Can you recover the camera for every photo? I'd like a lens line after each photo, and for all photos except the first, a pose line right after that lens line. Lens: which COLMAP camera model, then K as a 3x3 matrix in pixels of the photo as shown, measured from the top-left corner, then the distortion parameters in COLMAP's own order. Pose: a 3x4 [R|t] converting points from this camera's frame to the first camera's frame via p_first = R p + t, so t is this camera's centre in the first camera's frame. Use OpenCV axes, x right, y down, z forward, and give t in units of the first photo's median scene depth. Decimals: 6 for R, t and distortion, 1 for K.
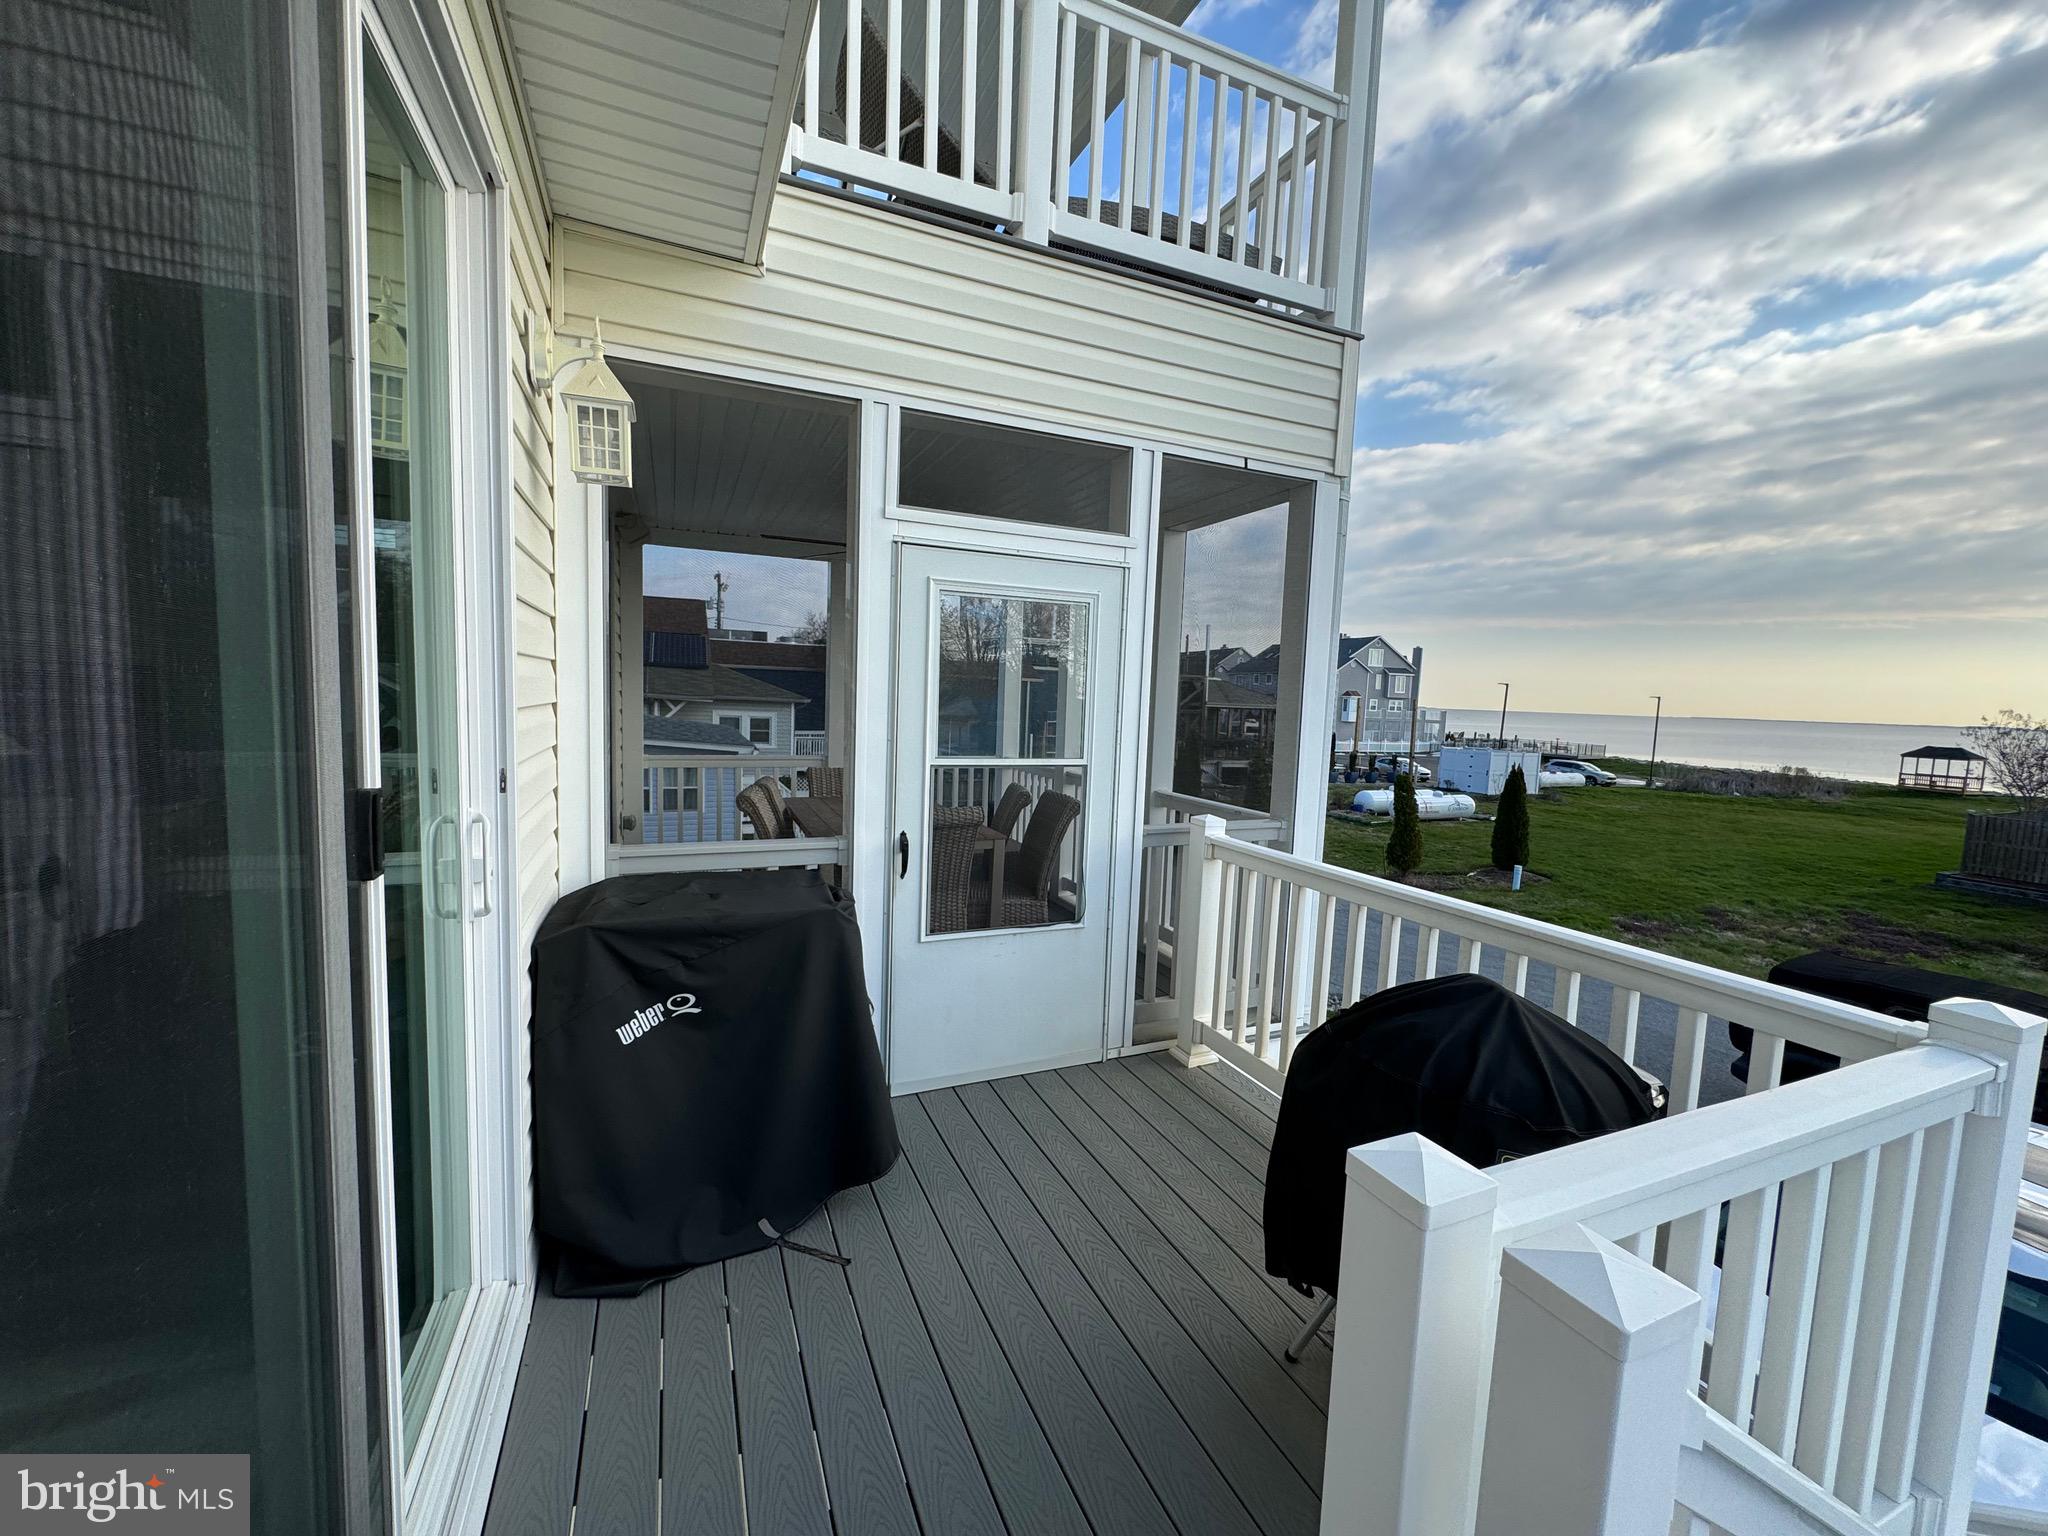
lens RADIAL K [[821.0, 0, 1025.0], [0, 821.0, 761.4], [0, 0, 1]] dist [0.000240, 0.000727]
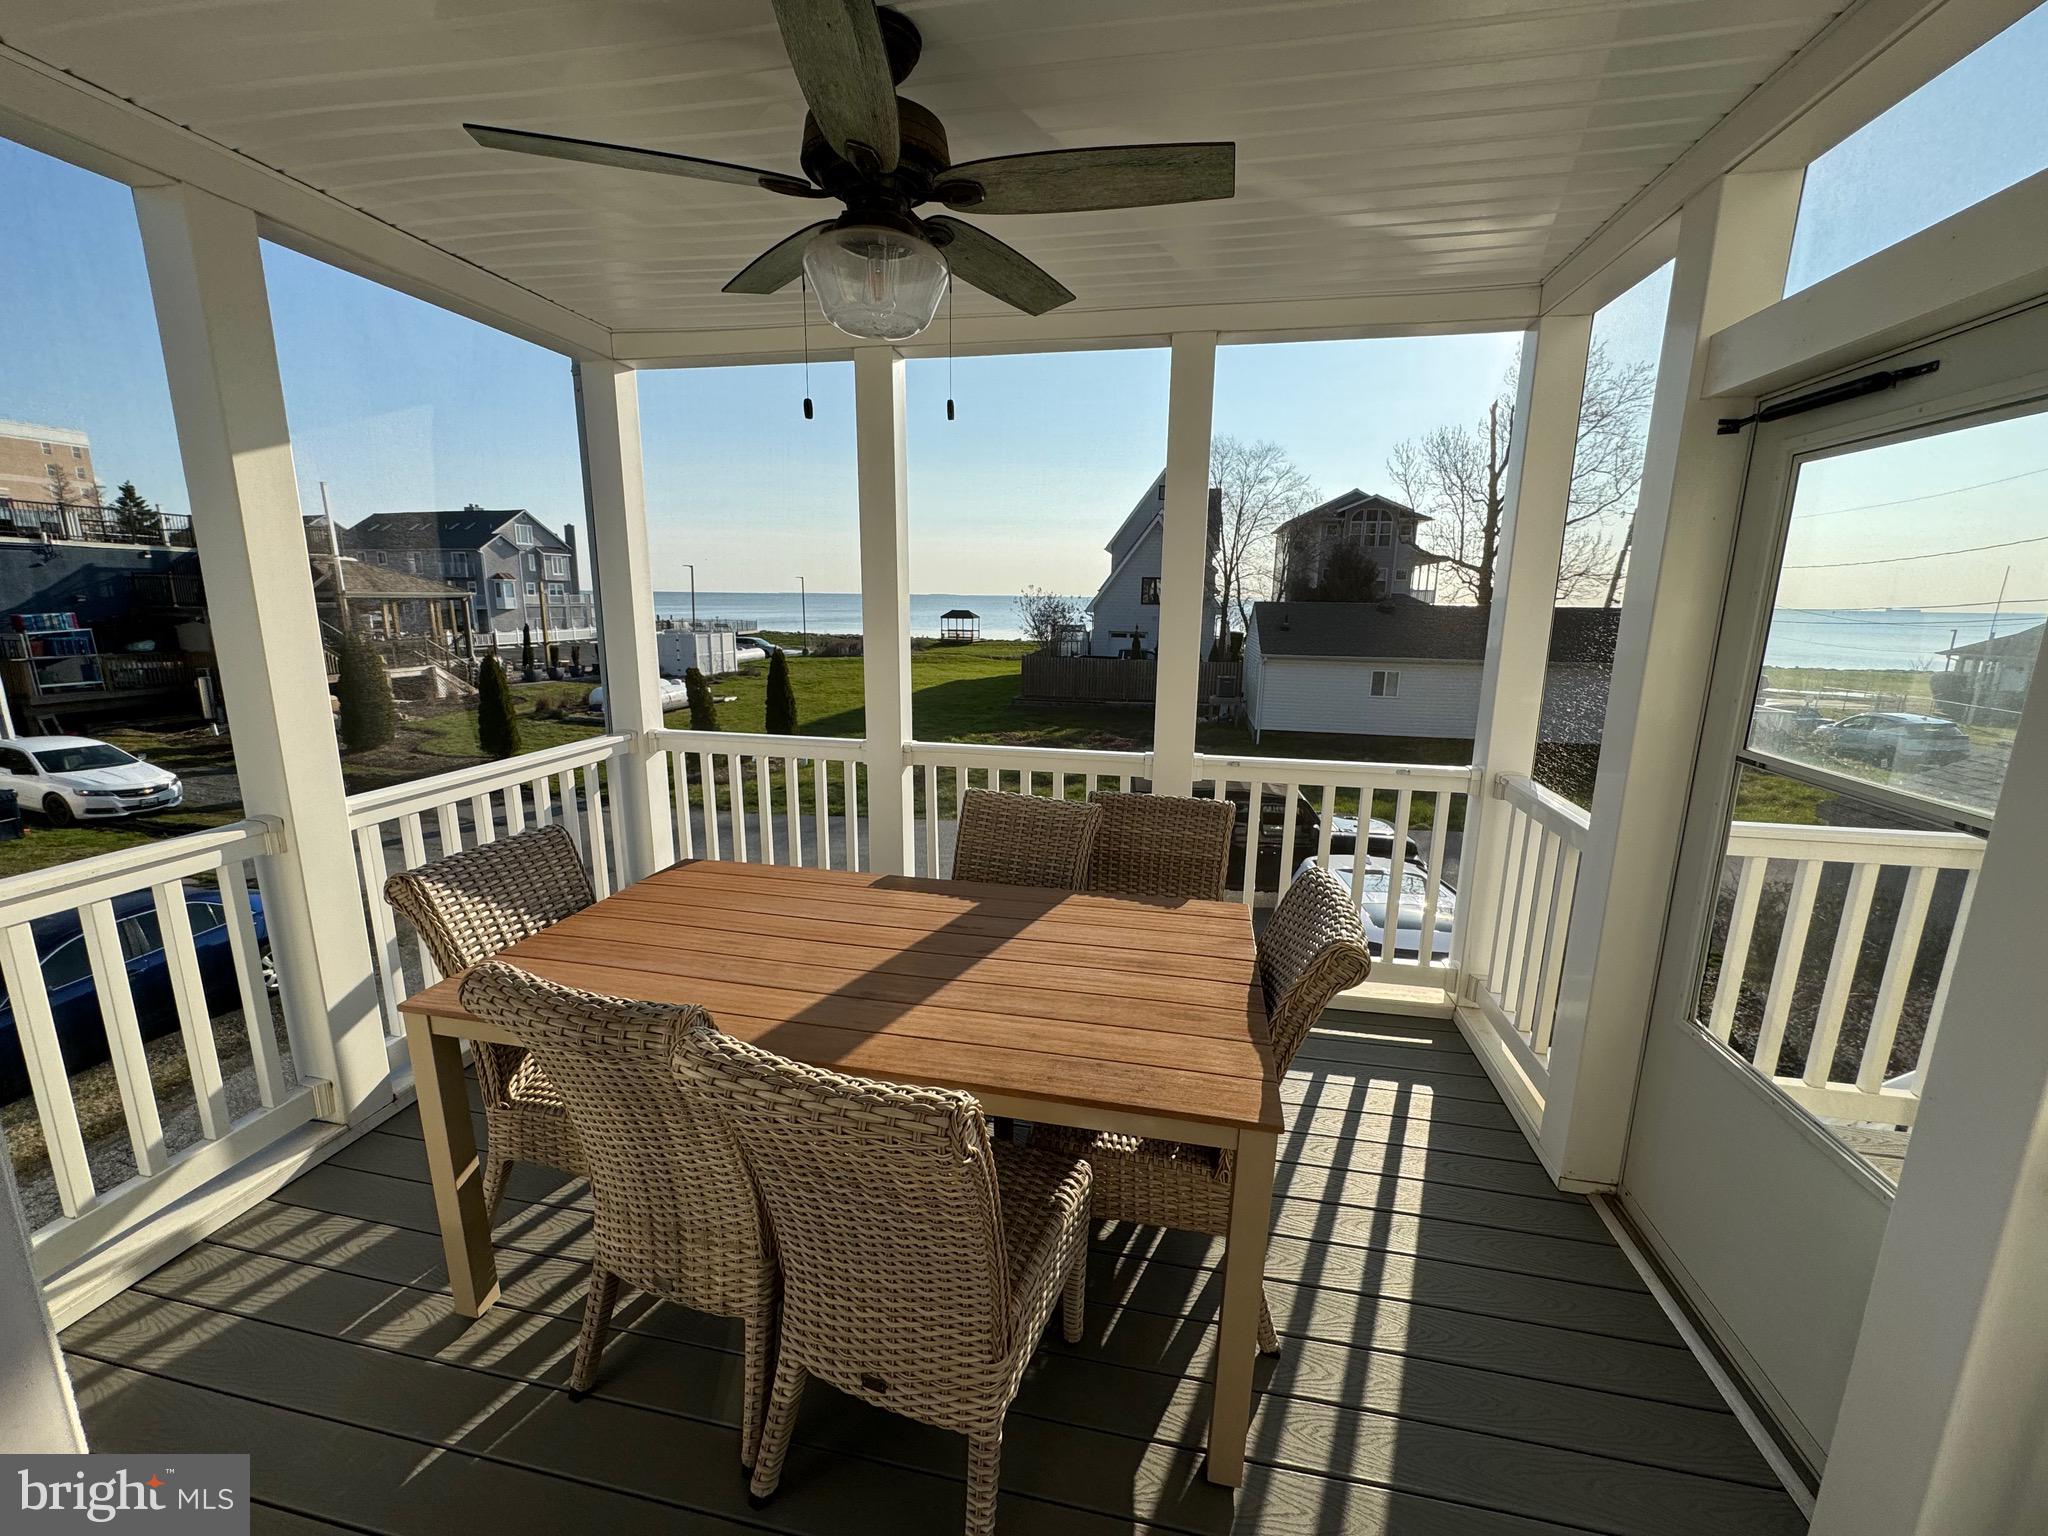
lens RADIAL K [[821.0, 0, 1026.7], [0, 821.0, 766.6], [0, 0, 1]] dist [0.000240, 0.000727]
pose [[0.573934, -0.196083, 0.795079, -0.789548], [0.077505, 0.979558, 0.185631, -0.164384], [-0.815226, -0.044917, 0.577399, 1.352538]]
